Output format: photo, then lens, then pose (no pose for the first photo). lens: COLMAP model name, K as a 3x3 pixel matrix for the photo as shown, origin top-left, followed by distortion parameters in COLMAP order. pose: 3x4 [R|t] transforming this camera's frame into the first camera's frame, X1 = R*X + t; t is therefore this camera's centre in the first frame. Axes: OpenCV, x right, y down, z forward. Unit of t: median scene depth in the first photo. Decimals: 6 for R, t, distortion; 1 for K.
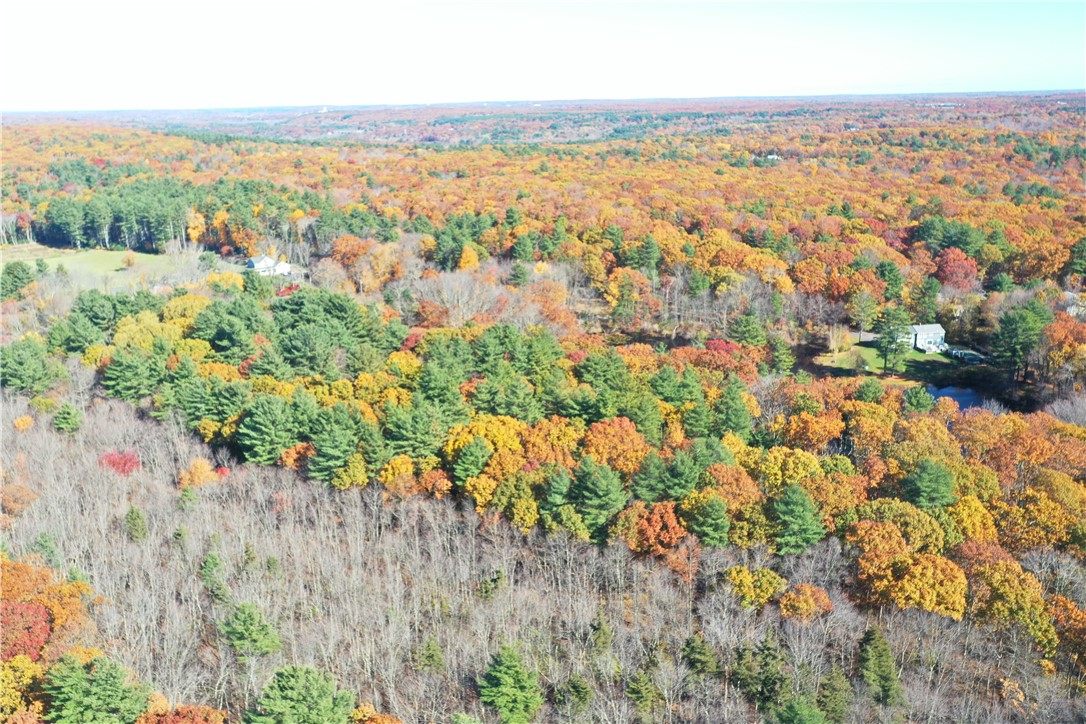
lens RADIAL K [[861.4, 0, 540.8], [0, 861.4, 351.7], [0, 0, 1]] dist [0.010188, 0.003052]
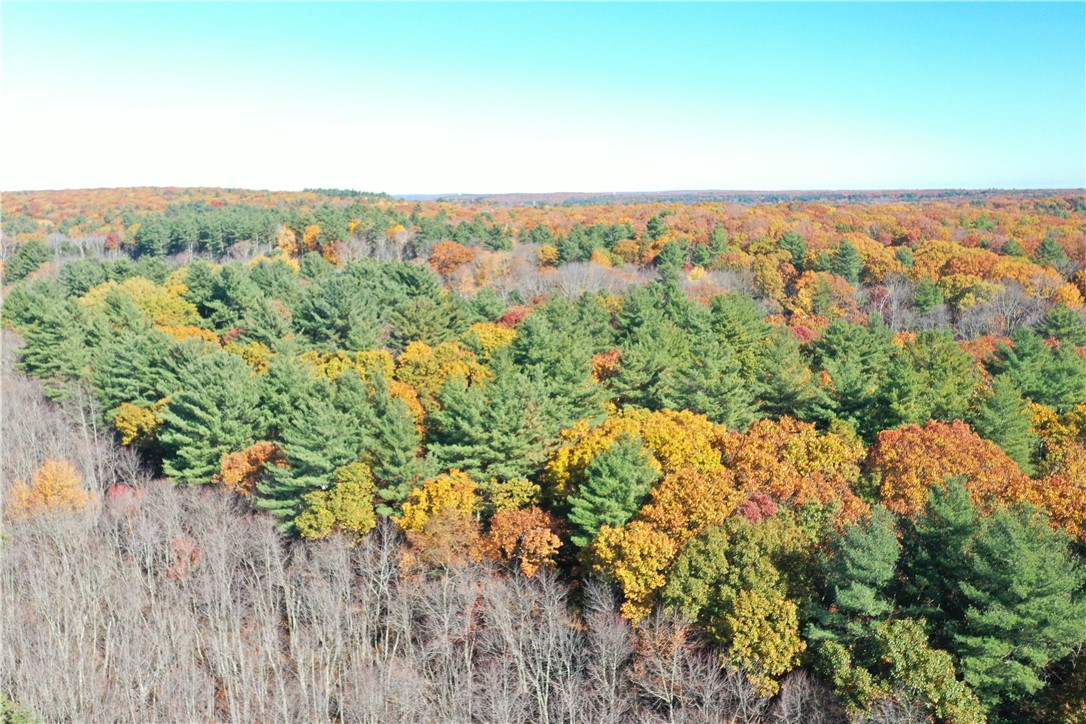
lens RADIAL K [[861.4, 0, 540.8], [0, 861.4, 351.7], [0, 0, 1]] dist [0.010188, 0.003052]
pose [[0.989383, 0.034574, -0.141160, -0.054168], [-0.048606, 0.994077, -0.097201, 0.096784], [0.136963, 0.103030, 0.985203, 0.543623]]
